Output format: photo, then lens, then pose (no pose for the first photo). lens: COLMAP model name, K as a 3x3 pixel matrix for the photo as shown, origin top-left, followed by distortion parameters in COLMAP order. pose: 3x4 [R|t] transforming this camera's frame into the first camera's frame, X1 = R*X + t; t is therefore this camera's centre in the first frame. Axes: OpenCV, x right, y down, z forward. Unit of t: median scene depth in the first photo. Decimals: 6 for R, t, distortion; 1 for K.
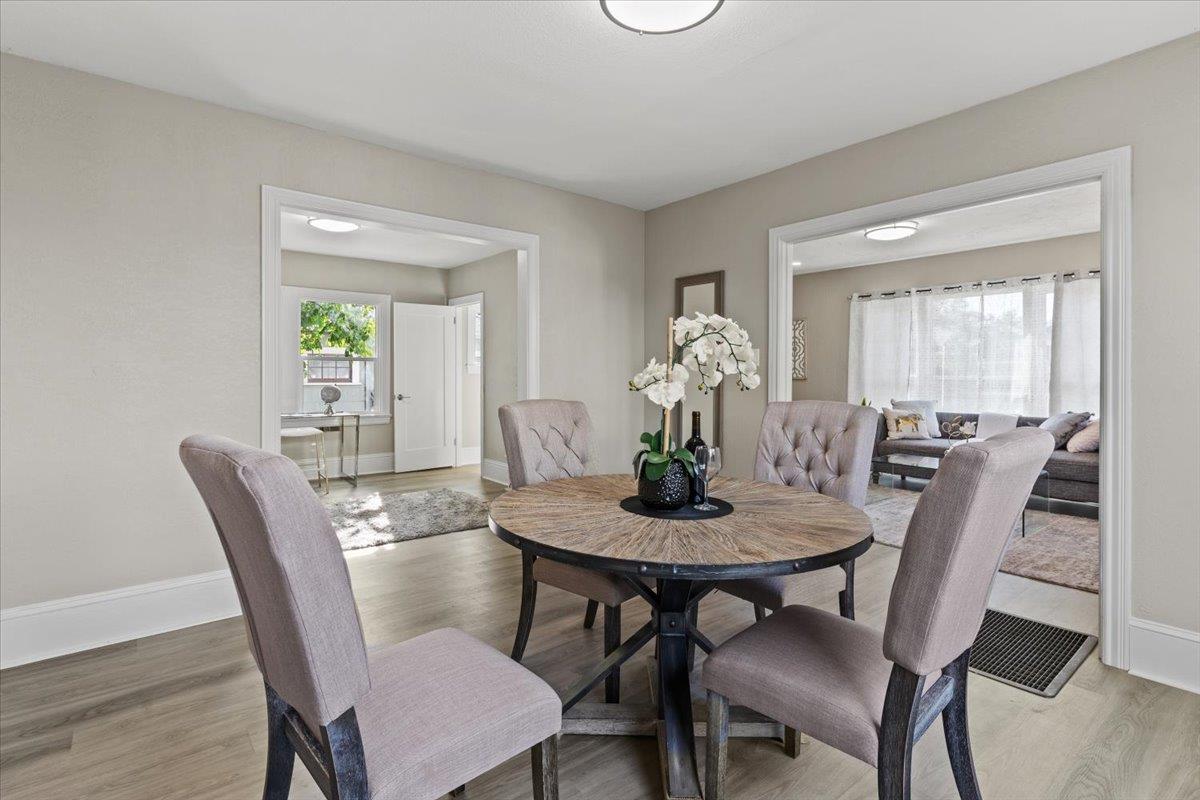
lens RADIAL K [[573.4, 0, 599.8], [0, 573.4, 379.8], [0, 0, 1]] dist [-0.001507, 0.000294]
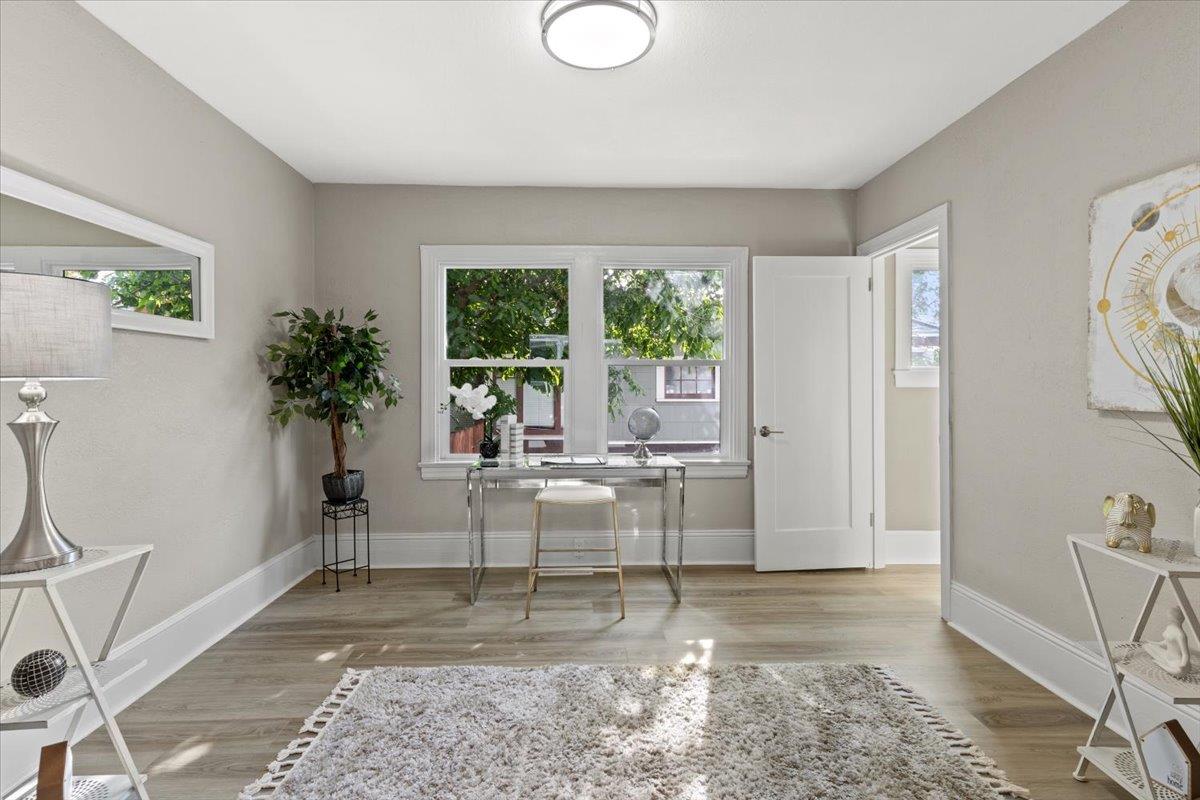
lens RADIAL K [[573.4, 0, 590.8], [0, 573.4, 393.3], [0, 0, 1]] dist [-0.001507, 0.000294]
pose [[0.800166, 0.001138, -0.599777, -0.152152], [-0.001644, 0.999999, -0.000296, -0.005088], [0.599776, 0.001223, 0.800167, 0.460548]]
